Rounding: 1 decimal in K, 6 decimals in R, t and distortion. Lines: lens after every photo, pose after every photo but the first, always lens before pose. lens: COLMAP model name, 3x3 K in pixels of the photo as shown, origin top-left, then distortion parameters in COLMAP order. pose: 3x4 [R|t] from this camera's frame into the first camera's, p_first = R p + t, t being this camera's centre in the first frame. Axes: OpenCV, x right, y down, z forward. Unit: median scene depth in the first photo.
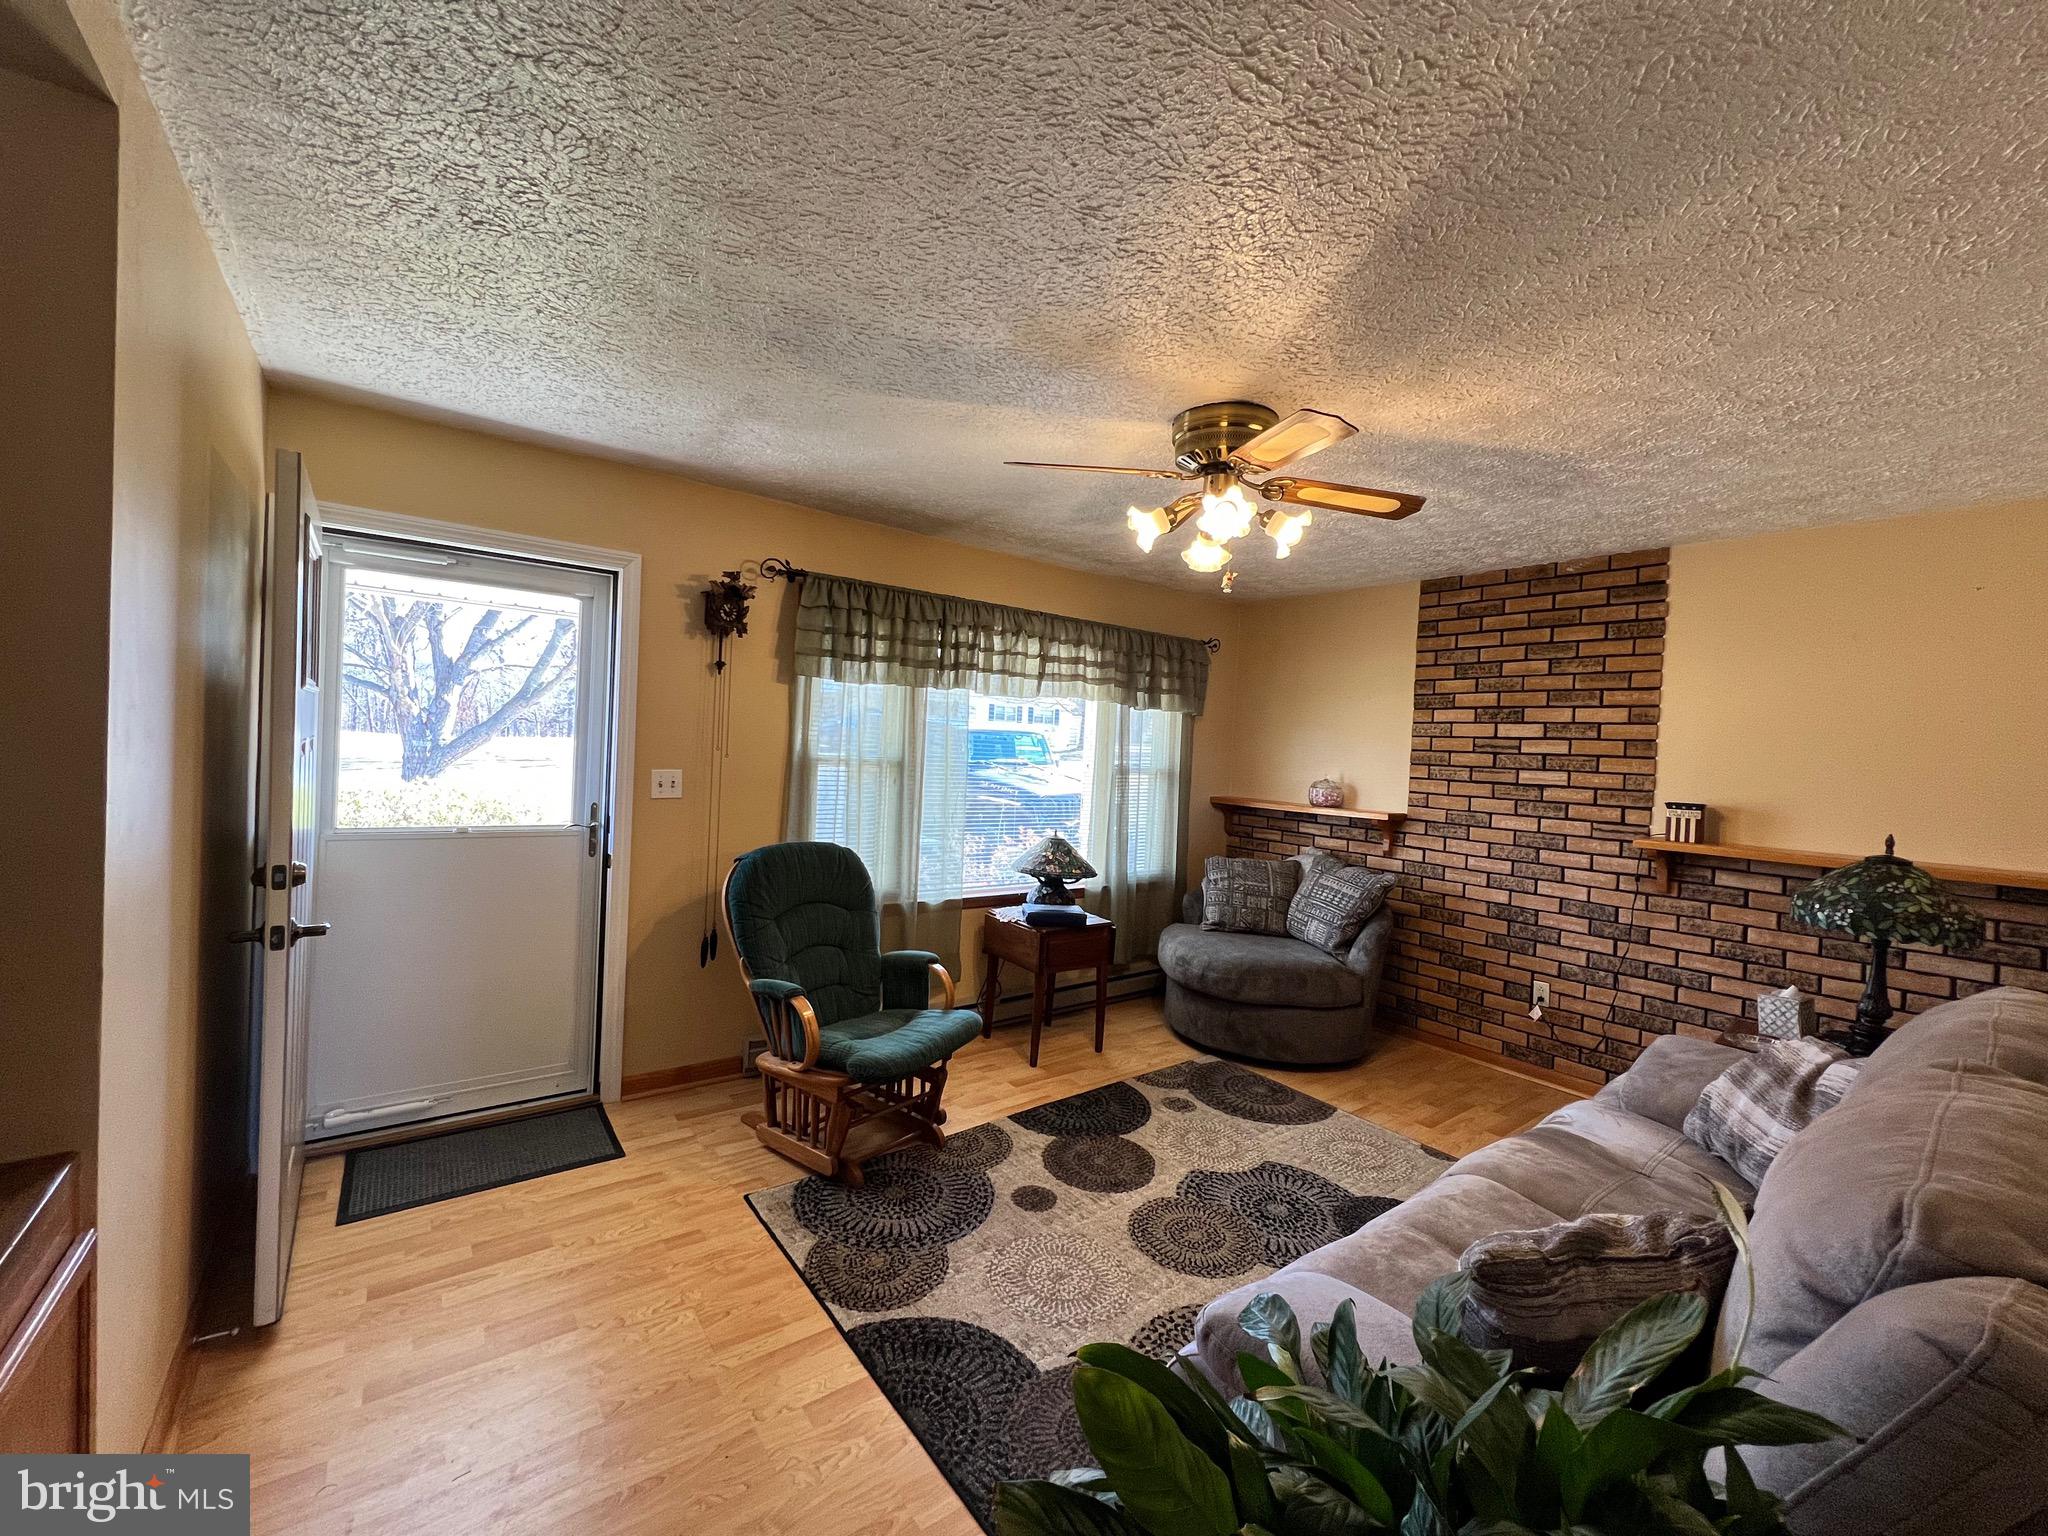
lens RADIAL K [[819.6, 0, 1020.5], [0, 819.6, 760.2], [0, 0, 1]] dist [-0.000562, 0.000318]
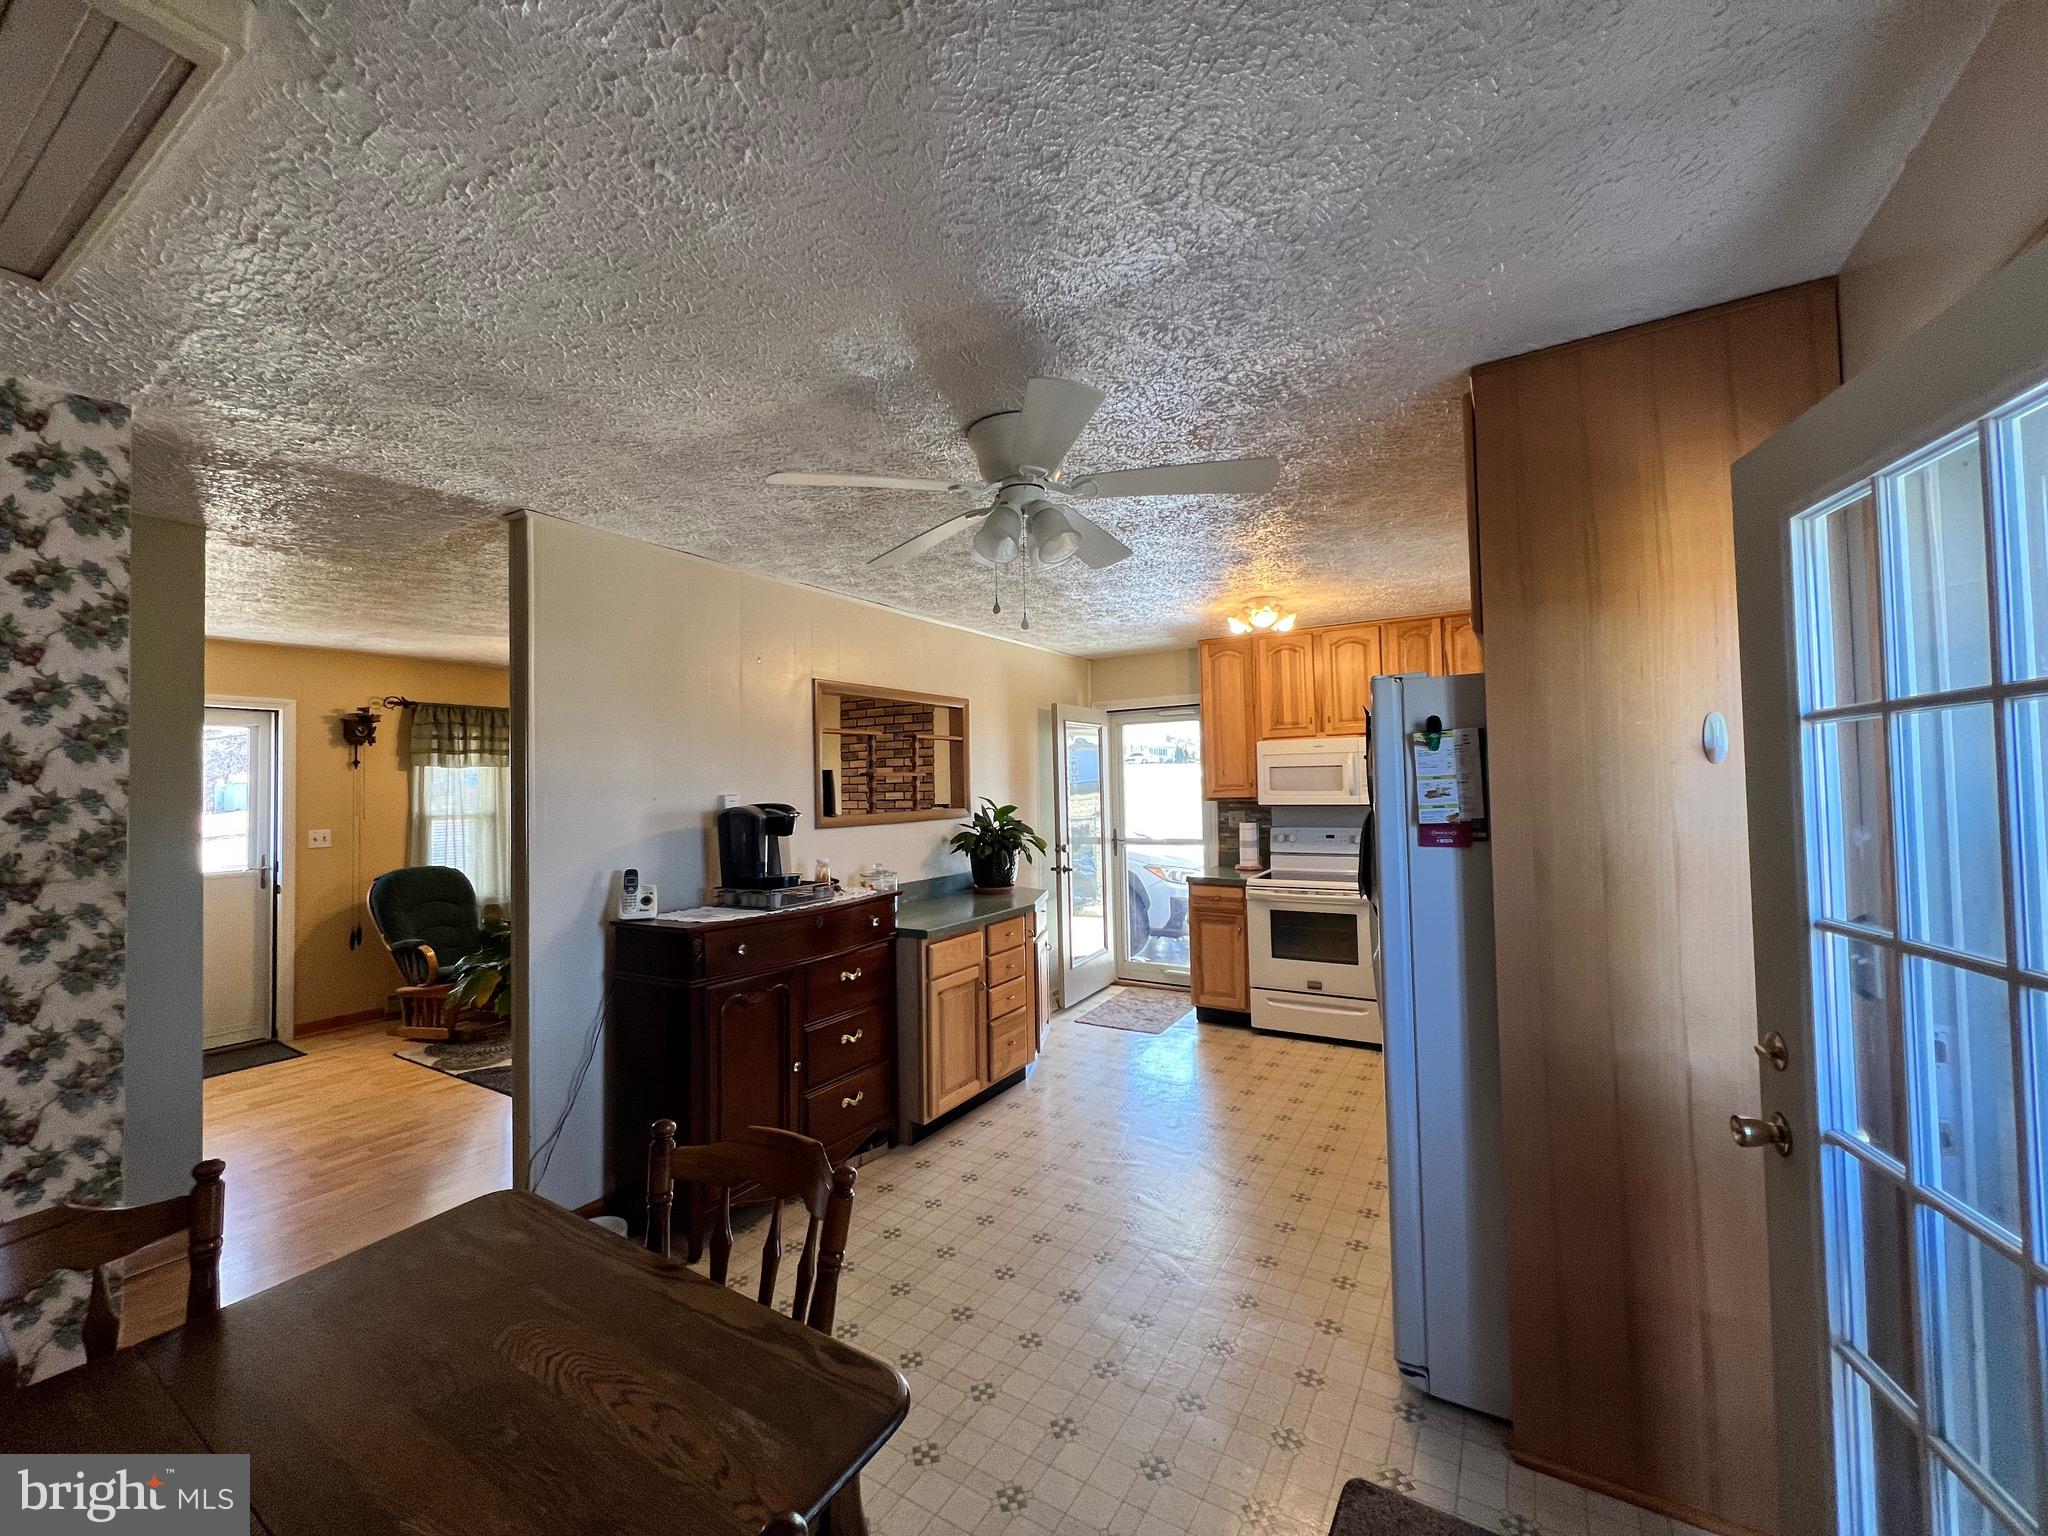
lens RADIAL K [[818.8, 0, 1020.1], [0, 818.8, 760.6], [0, 0, 1]] dist [-0.000522, 0.000605]
pose [[0.929124, -0.054098, 0.365791, 0.256073], [0.069371, 0.997177, -0.028730, 0.016777], [-0.363204, 0.052068, 0.930254, -0.962689]]
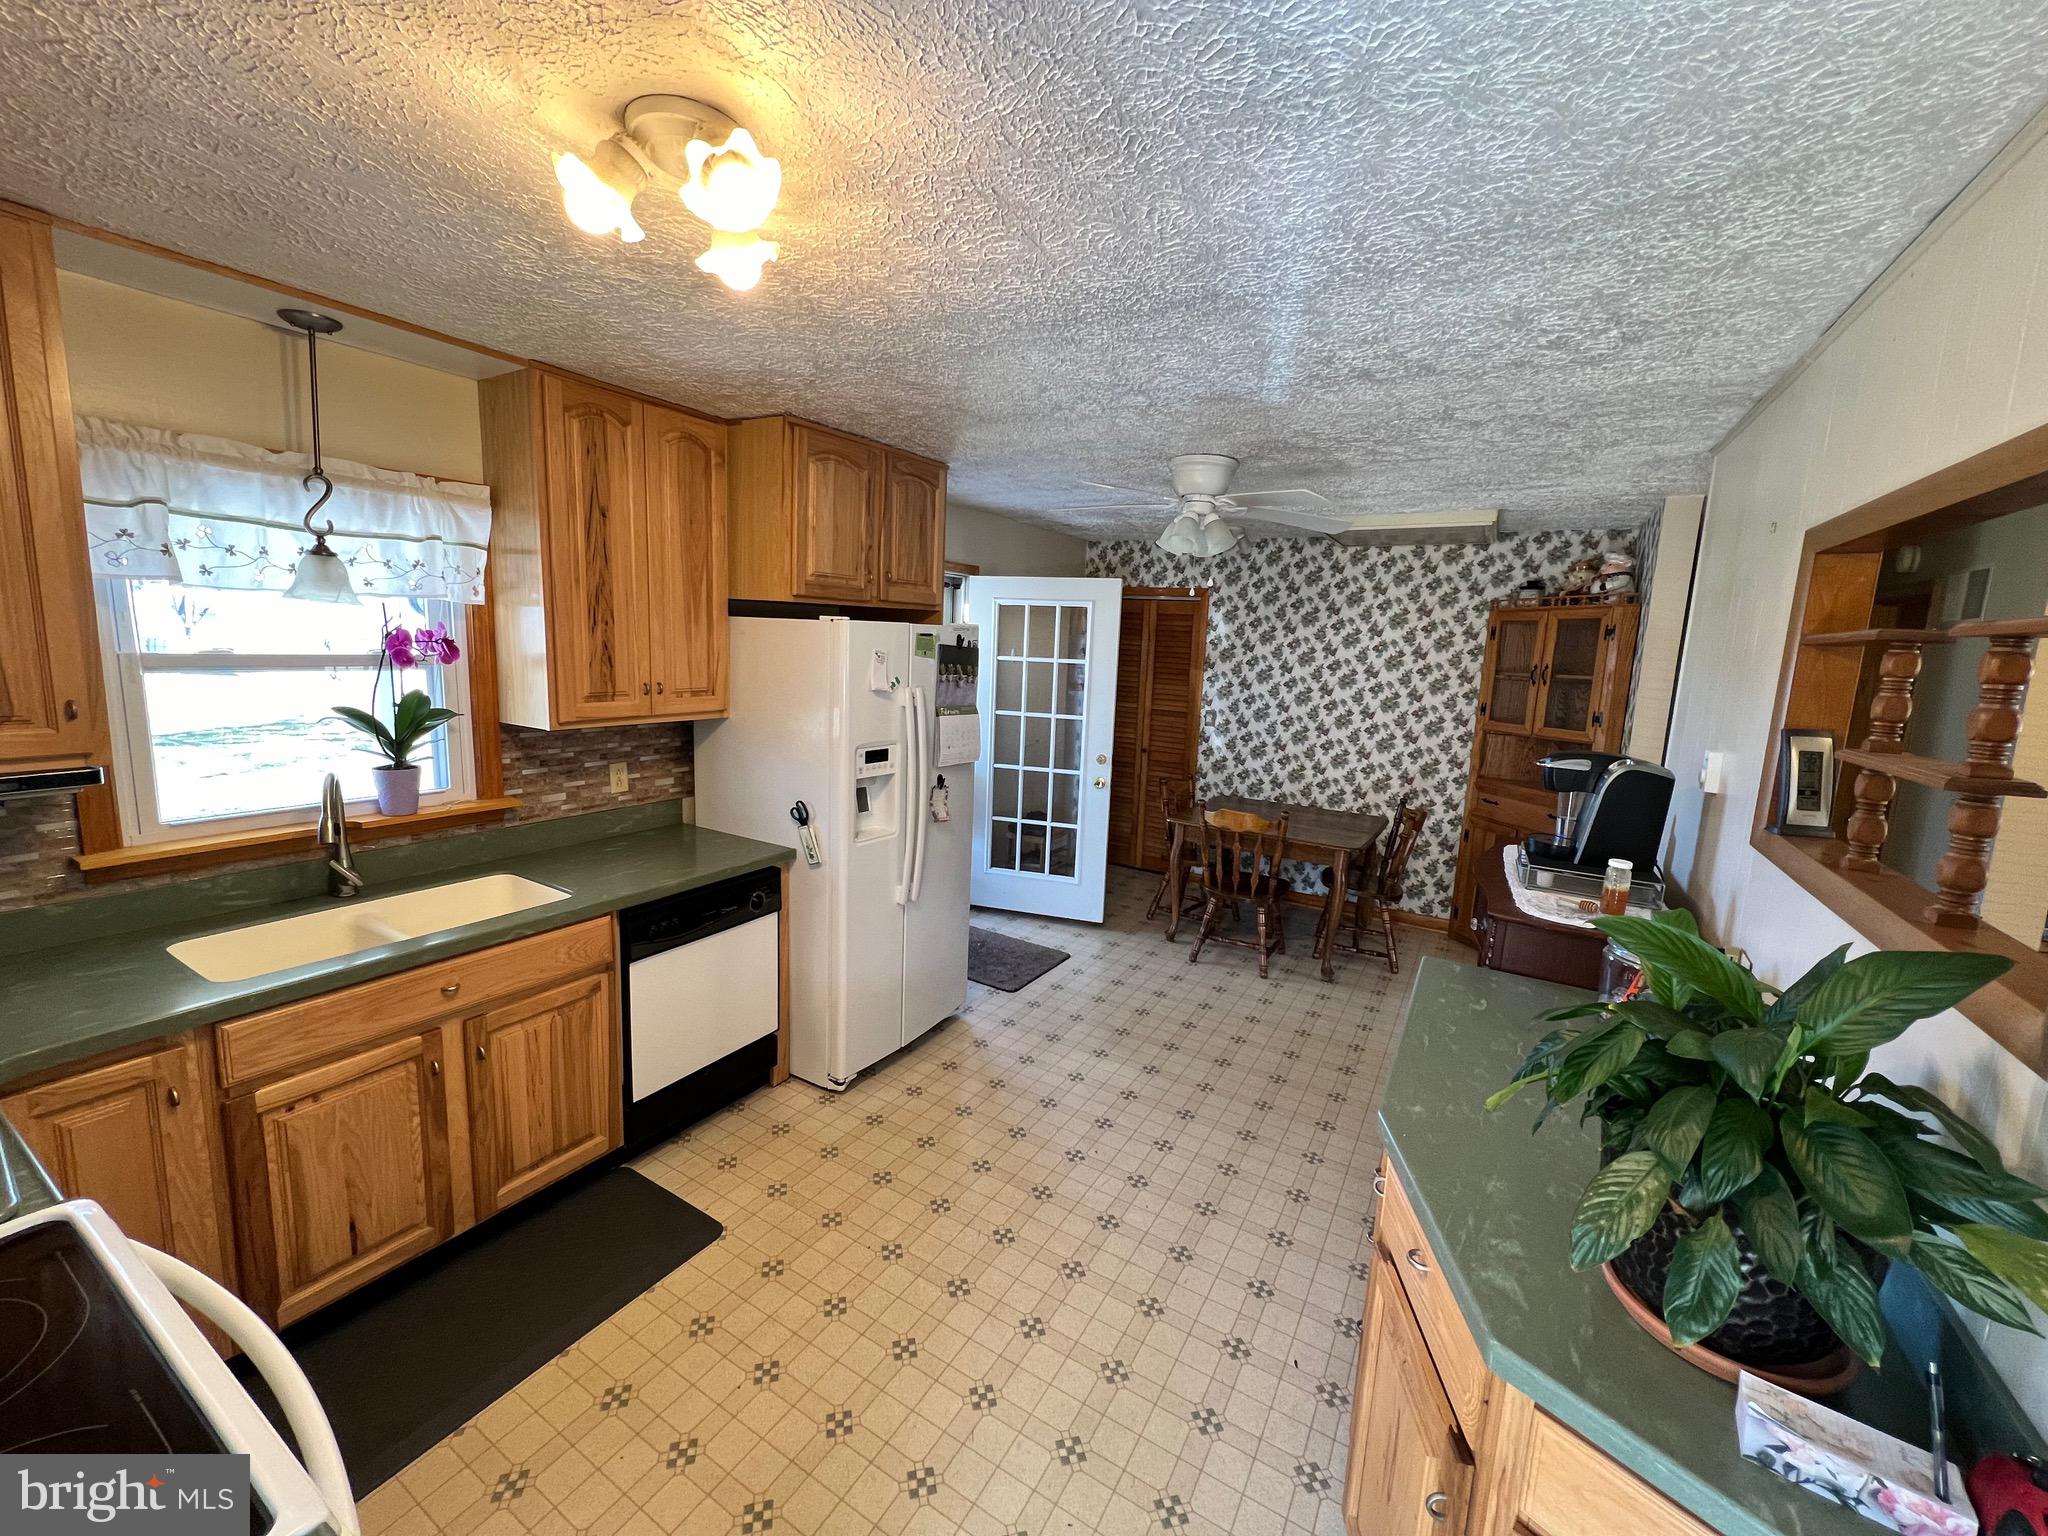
lens RADIAL K [[819.6, 0, 1020.5], [0, 819.6, 760.2], [0, 0, 1]] dist [-0.000562, 0.000318]
pose [[-0.922397, -0.027886, -0.385235, 1.070854], [-0.091412, 0.984816, 0.147588, -0.034440], [0.375270, 0.171350, -0.910940, 0.491164]]
